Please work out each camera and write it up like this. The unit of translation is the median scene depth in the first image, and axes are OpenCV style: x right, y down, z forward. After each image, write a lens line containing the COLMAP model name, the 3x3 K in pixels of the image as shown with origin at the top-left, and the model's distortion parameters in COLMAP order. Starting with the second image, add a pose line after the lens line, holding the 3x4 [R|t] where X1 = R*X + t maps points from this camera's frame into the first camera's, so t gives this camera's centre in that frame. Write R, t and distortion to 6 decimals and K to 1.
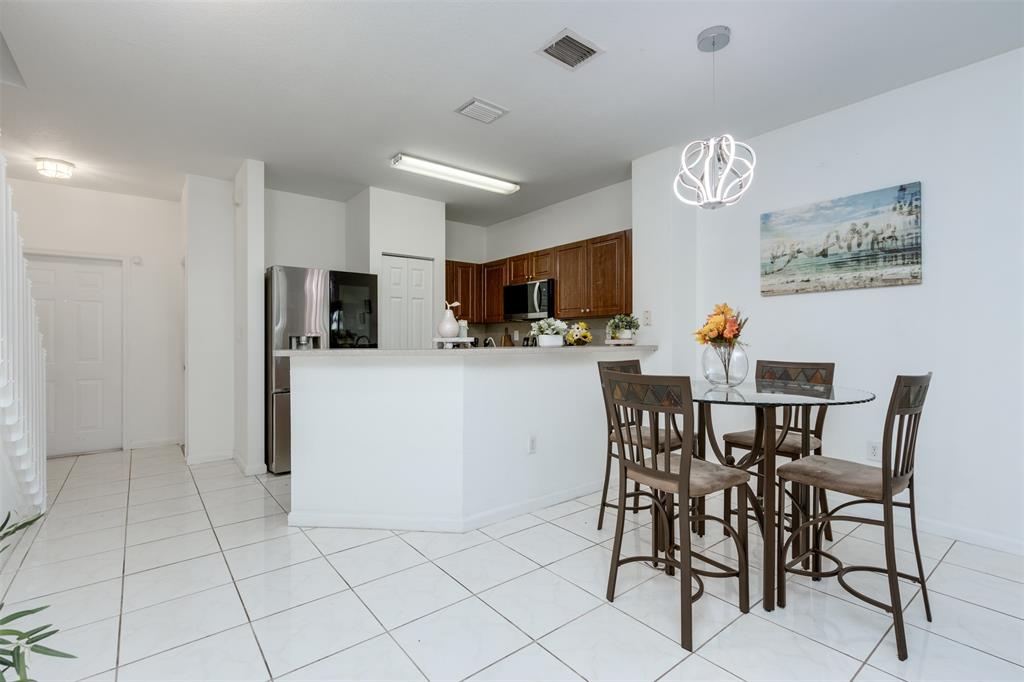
lens RADIAL K [[467.5, 0, 513.5], [0, 467.5, 340.1], [0, 0, 1]] dist [-0.000025, -0.000584]
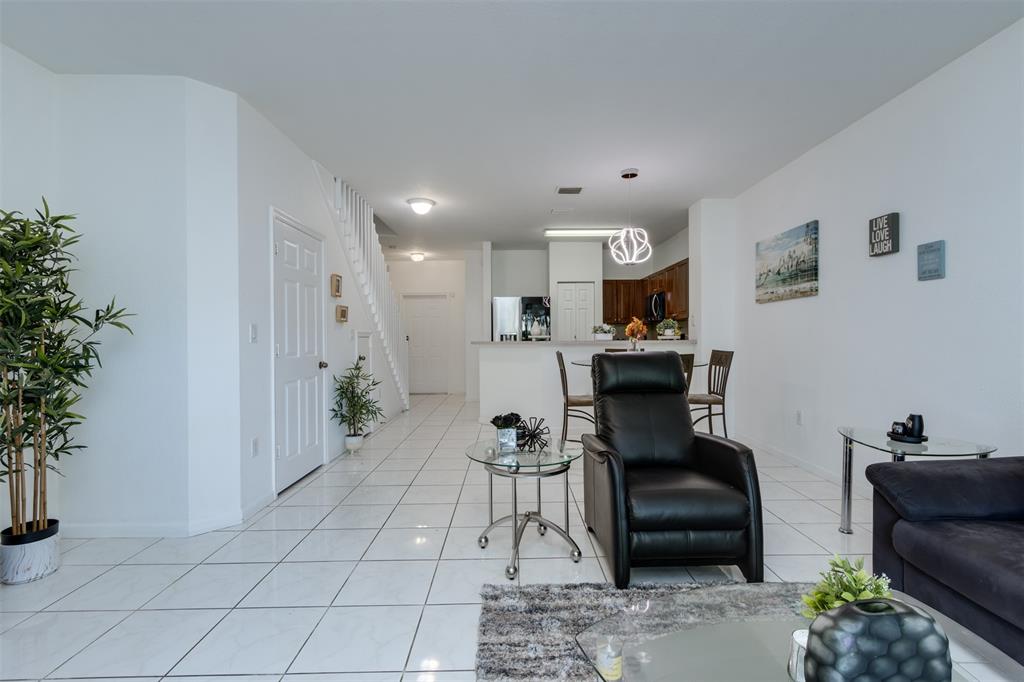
lens RADIAL K [[467.5, 0, 511.7], [0, 467.5, 339.7], [0, 0, 1]] dist [-0.000025, -0.000584]
pose [[0.787194, 0.001346, -0.616704, 0.943507], [0.004671, 0.999956, 0.008145, -0.004289], [0.616688, -0.009293, 0.787153, -0.587336]]
